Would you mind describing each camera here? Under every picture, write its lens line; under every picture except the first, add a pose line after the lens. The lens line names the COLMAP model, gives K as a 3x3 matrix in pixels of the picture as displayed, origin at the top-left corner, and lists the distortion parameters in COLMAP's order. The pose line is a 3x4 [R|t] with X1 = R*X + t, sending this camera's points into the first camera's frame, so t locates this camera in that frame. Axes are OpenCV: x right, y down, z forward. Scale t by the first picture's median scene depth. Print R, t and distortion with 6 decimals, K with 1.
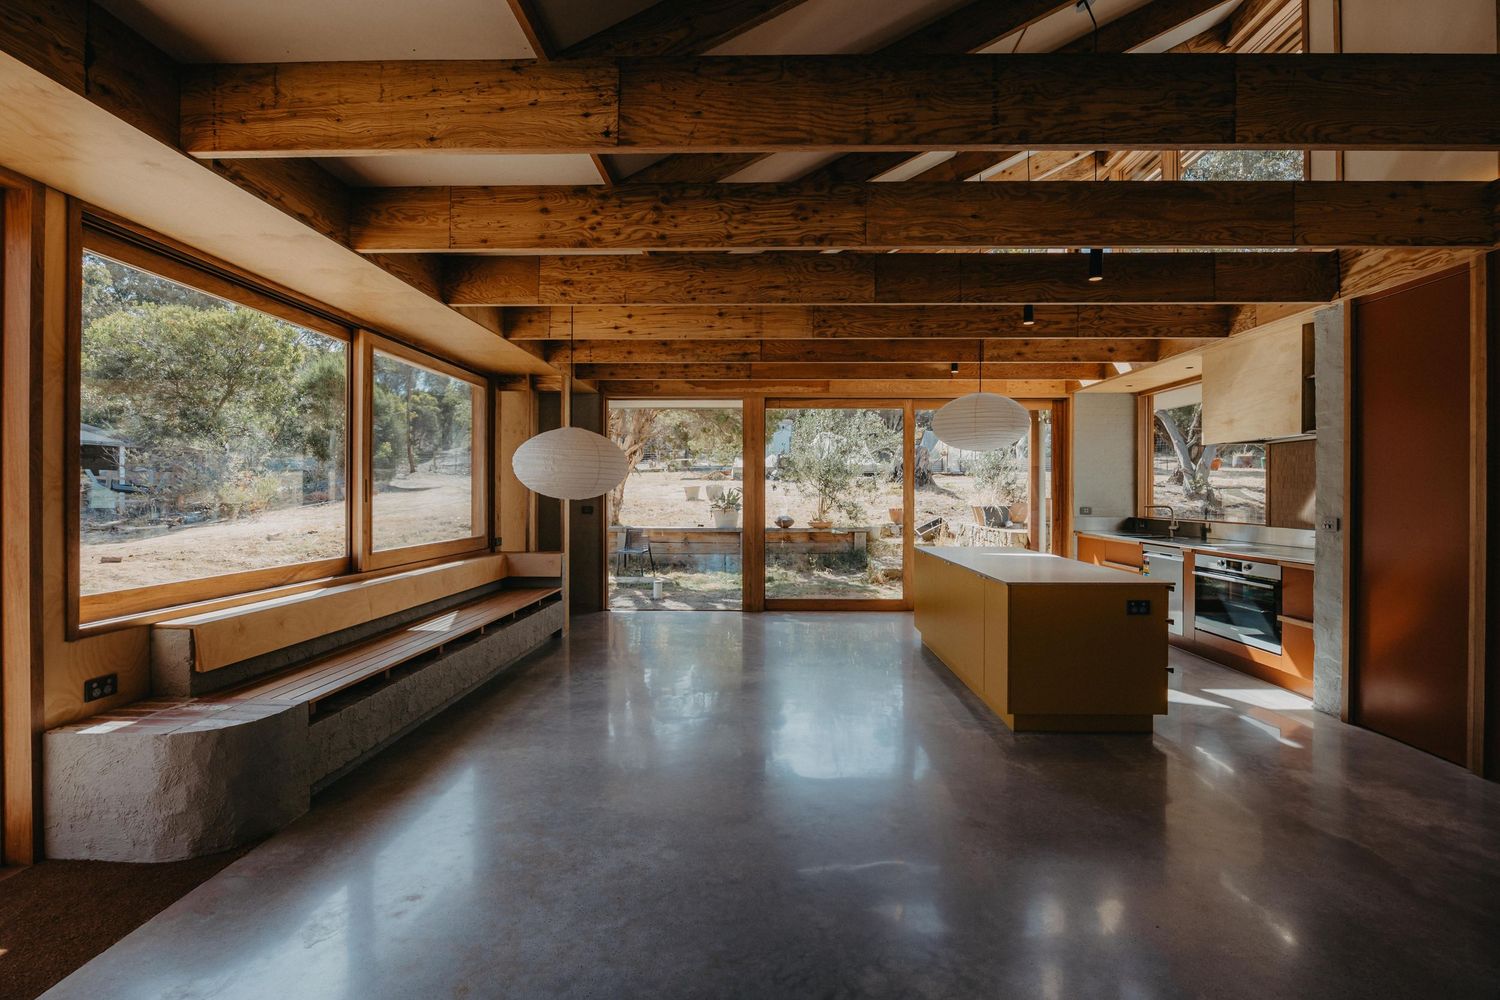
lens RADIAL K [[670.8, 0, 760.5], [0, 670.8, 495.5], [0, 0, 1]] dist [-0.021591, 0.002050]
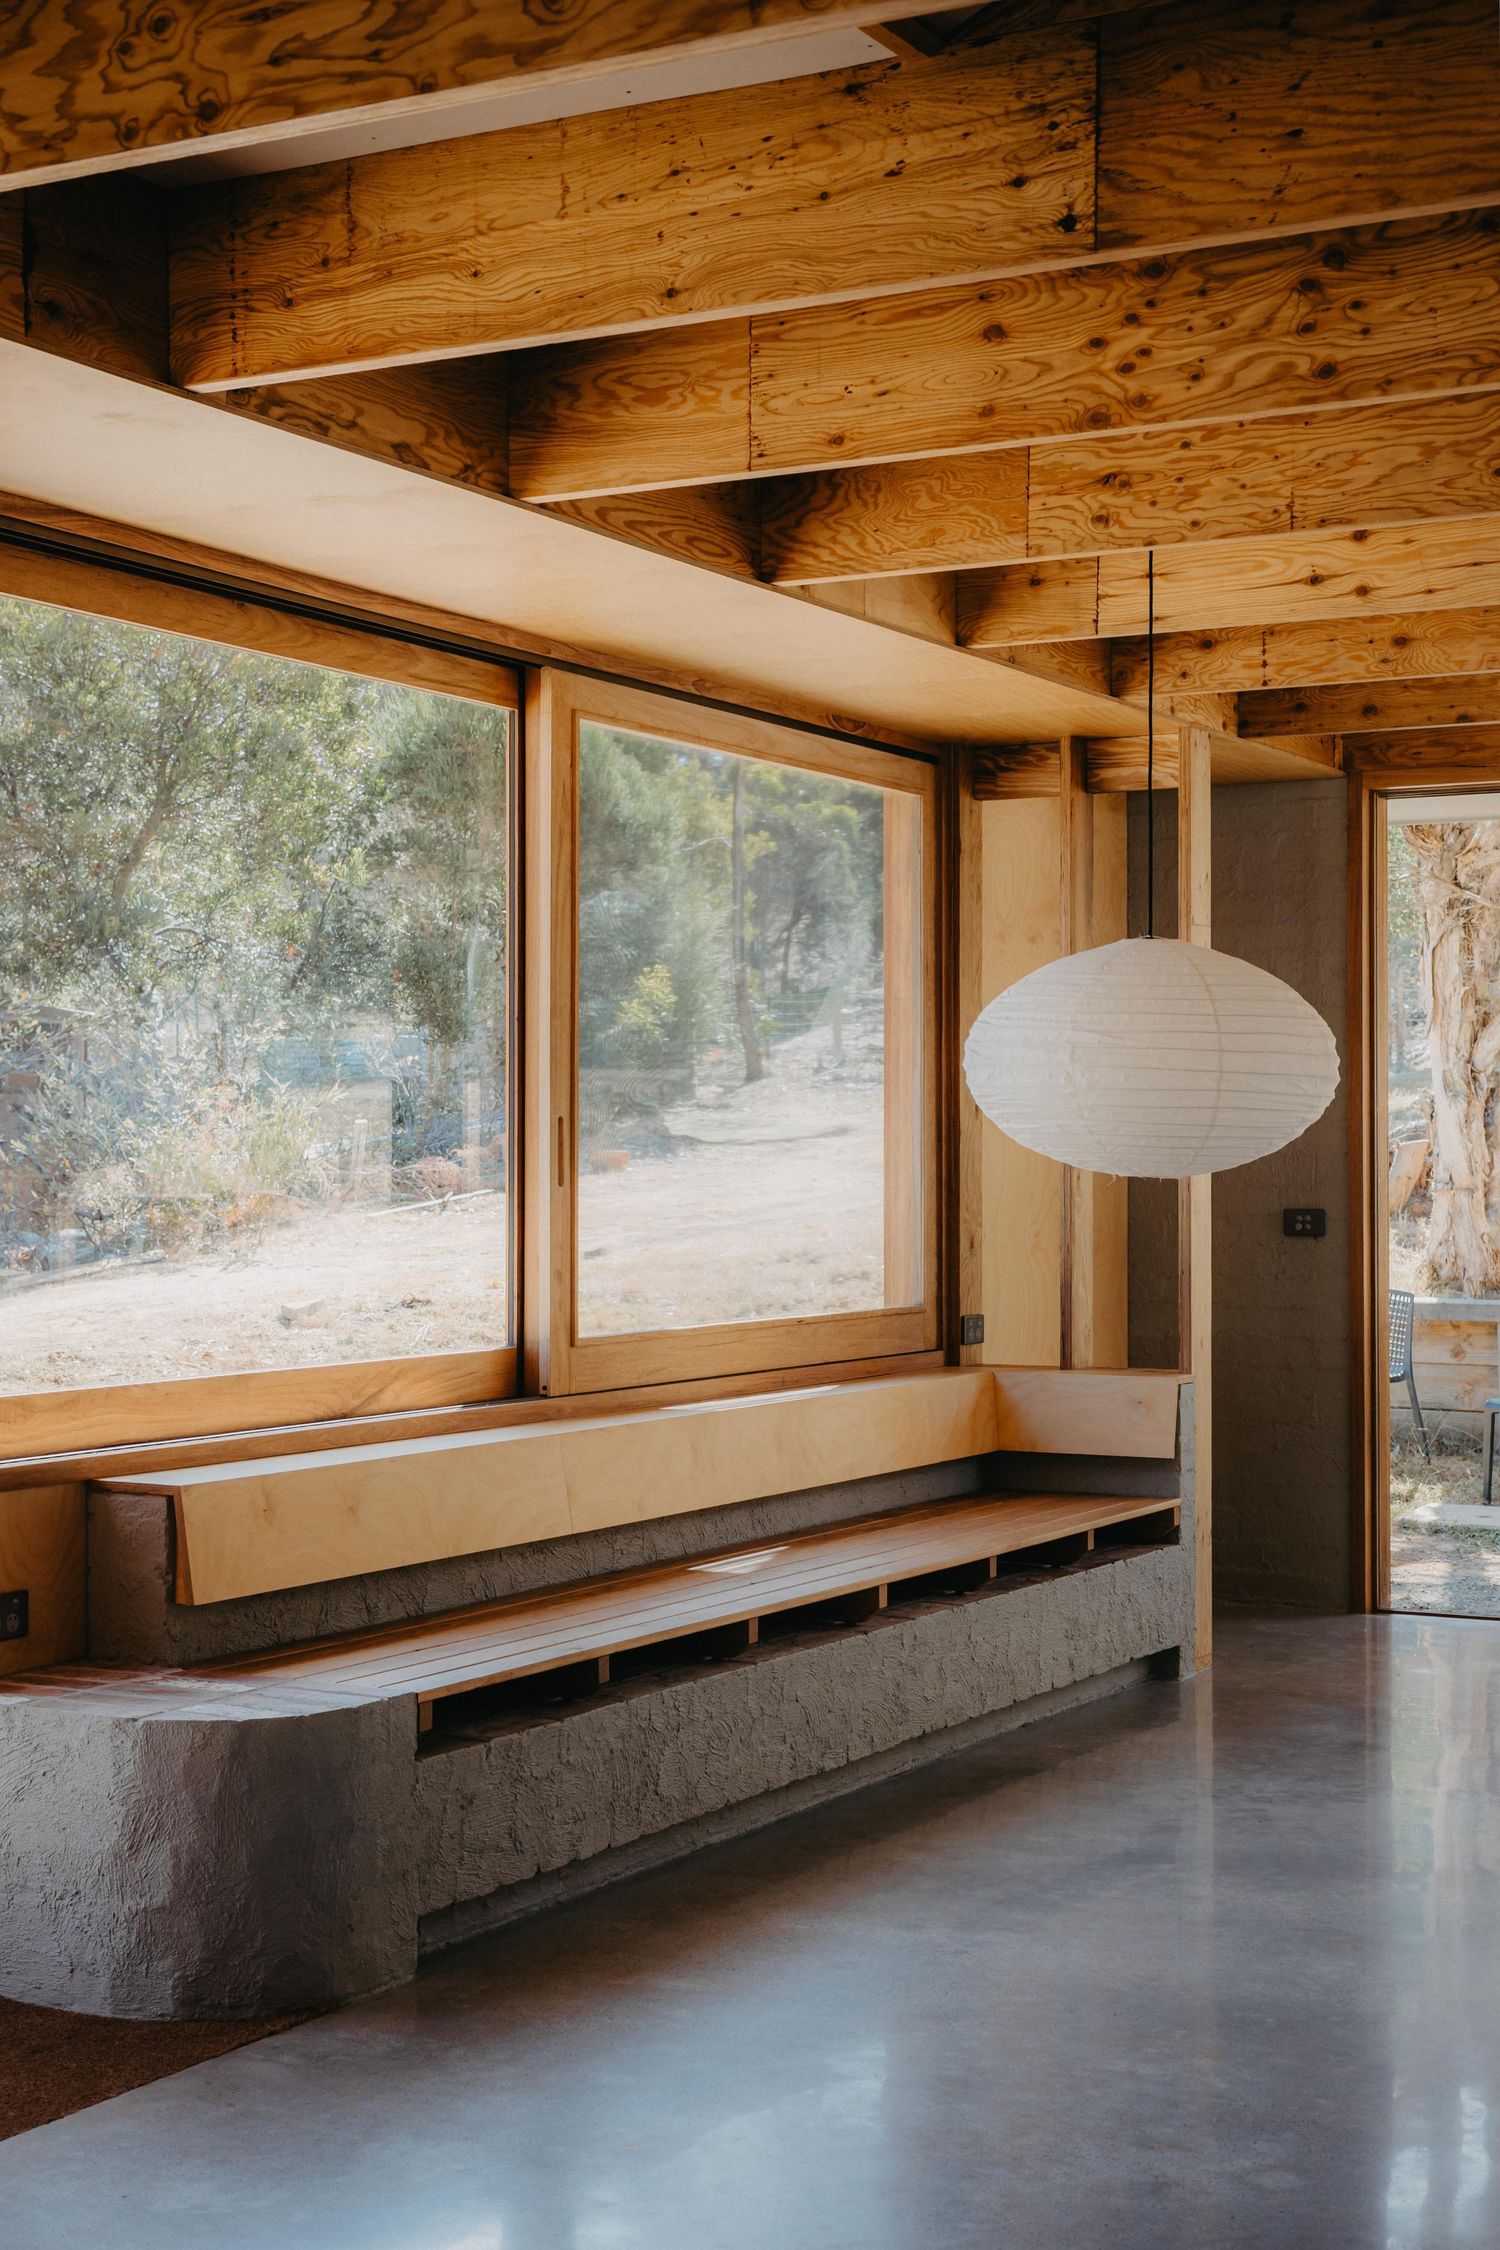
lens RADIAL K [[3181.2, 0, 733.3], [0, 3181.2, 1134.6], [0, 0, 1]] dist [0.024191, 0.000000]
pose [[0.881435, -0.007193, -0.472251, 0.235837], [0.001409, 0.999920, -0.012601, 0.004482], [0.472304, 0.010441, 0.881374, -0.361484]]
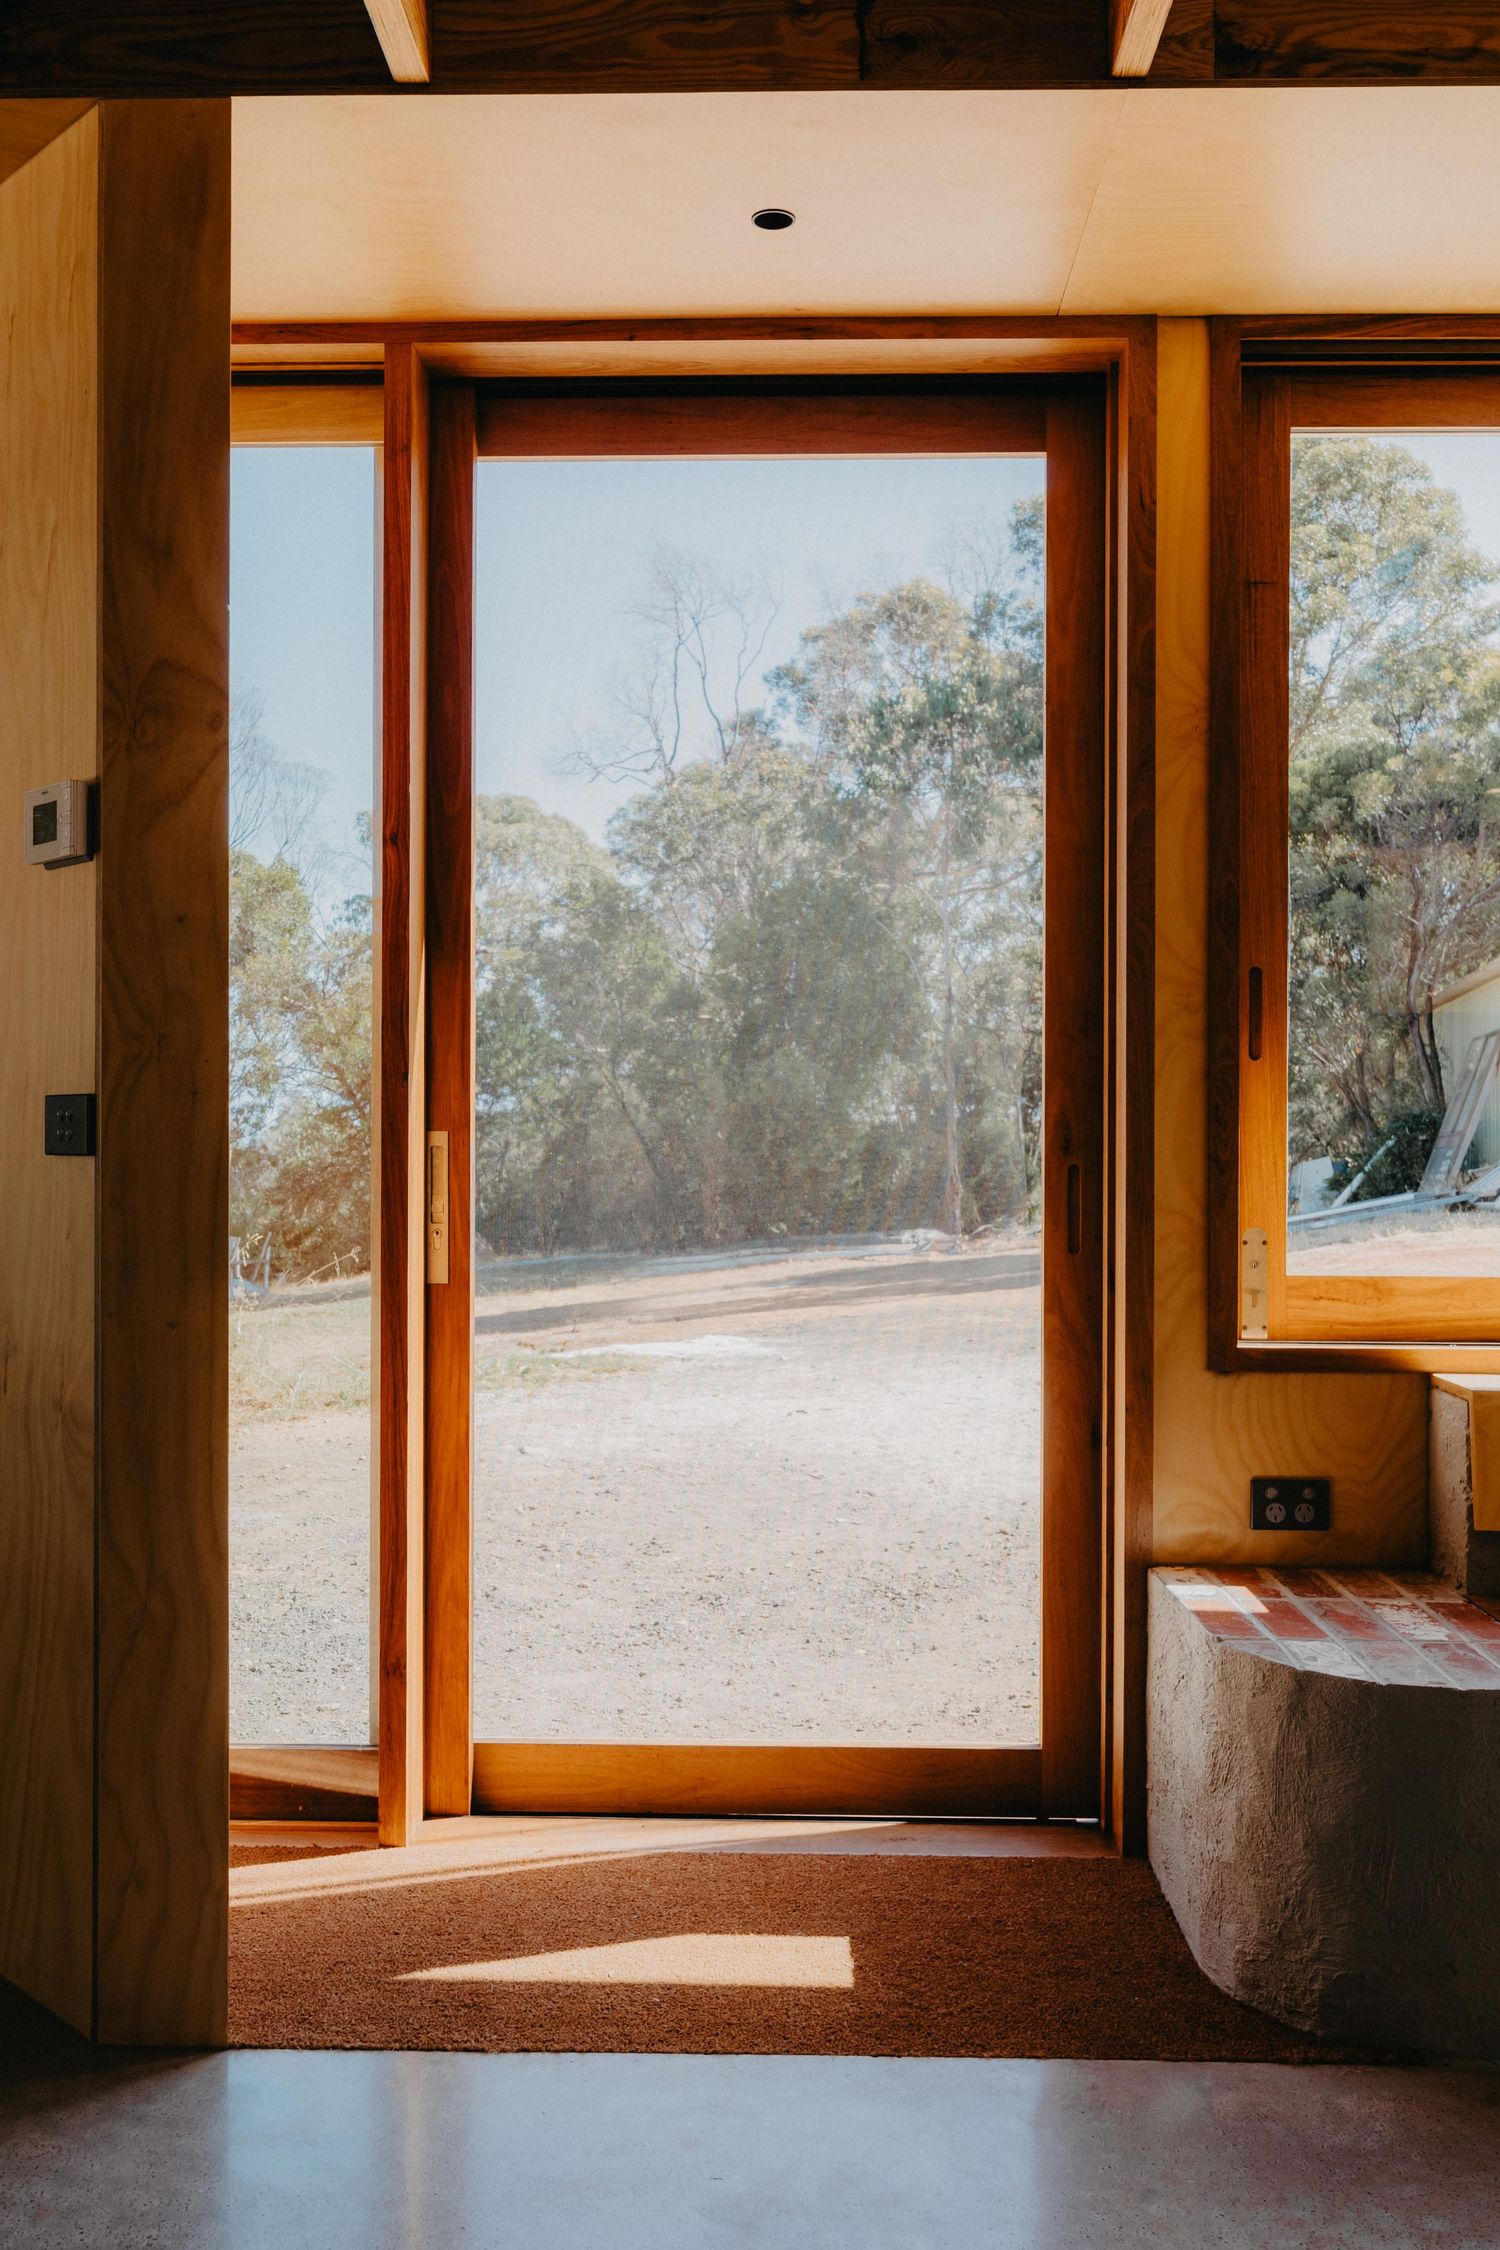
lens RADIAL K [[1997.1, 0, 750.5], [0, 1997.1, 1129.2], [0, 0, 1]] dist [-0.007249, 0.012331]
pose [[-0.005595, -0.009615, -0.999938, 0.133435], [-0.007933, 0.999923, -0.009570, 0.046875], [0.999953, 0.007879, -0.005671, 0.408091]]
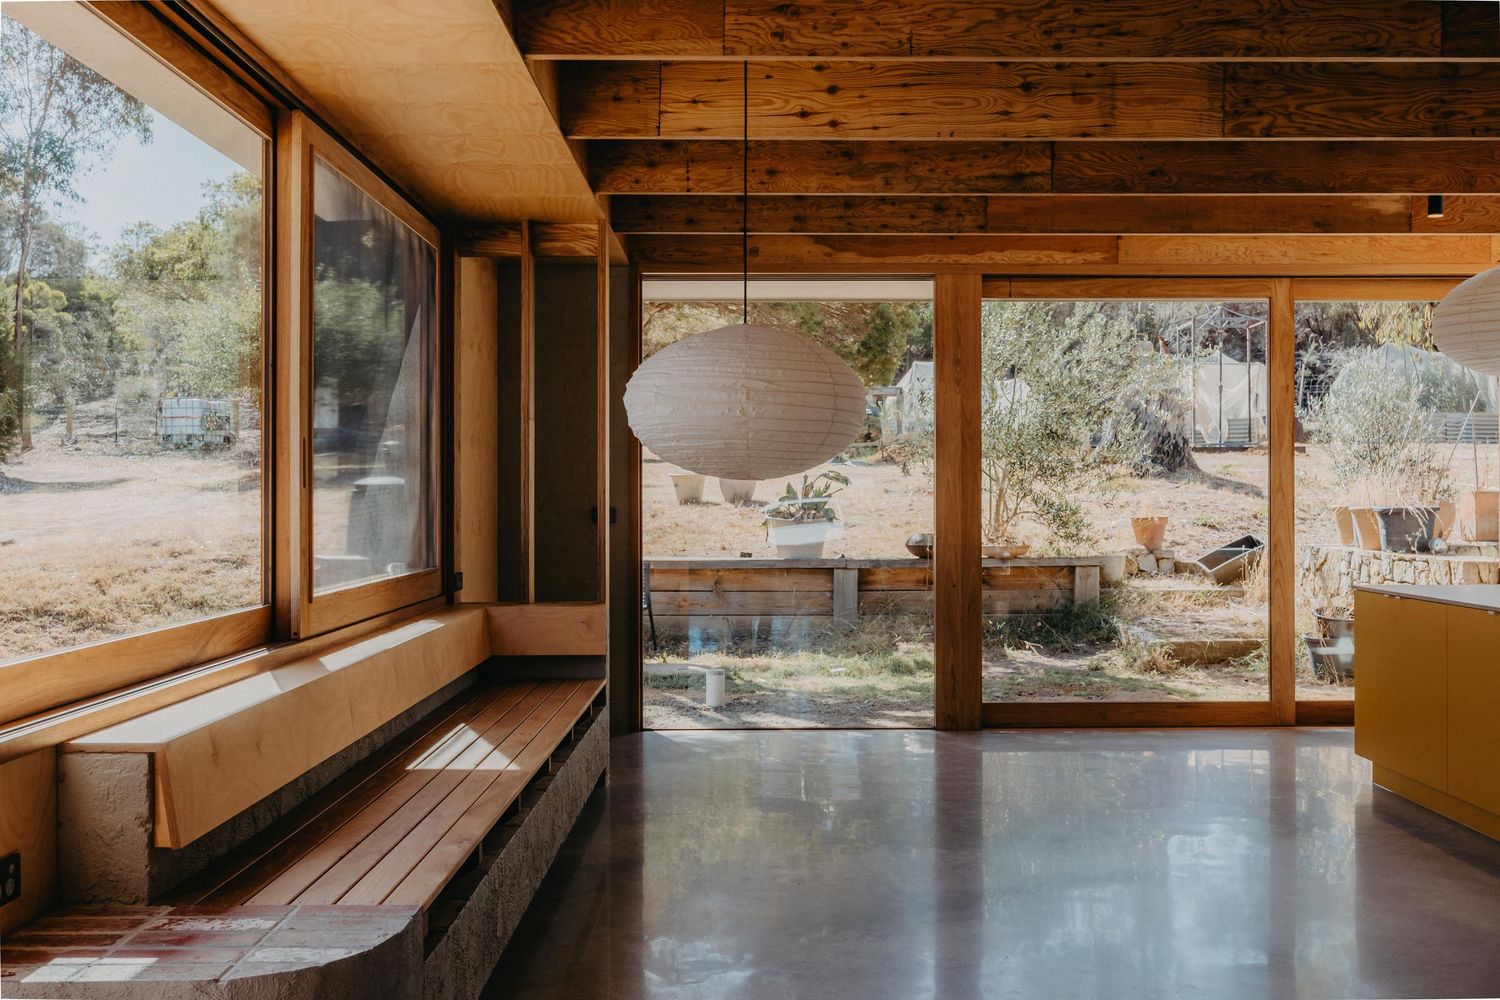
lens RADIAL K [[1424.5, 0, 759.5], [0, 1424.5, 494.5], [0, 0, 1]] dist [-0.009257, 0.000000]
pose [[0.999676, -0.004295, 0.025093, -0.308363], [0.004405, 0.999981, -0.004319, 0.020880], [-0.025074, 0.004428, 0.999676, 0.011437]]
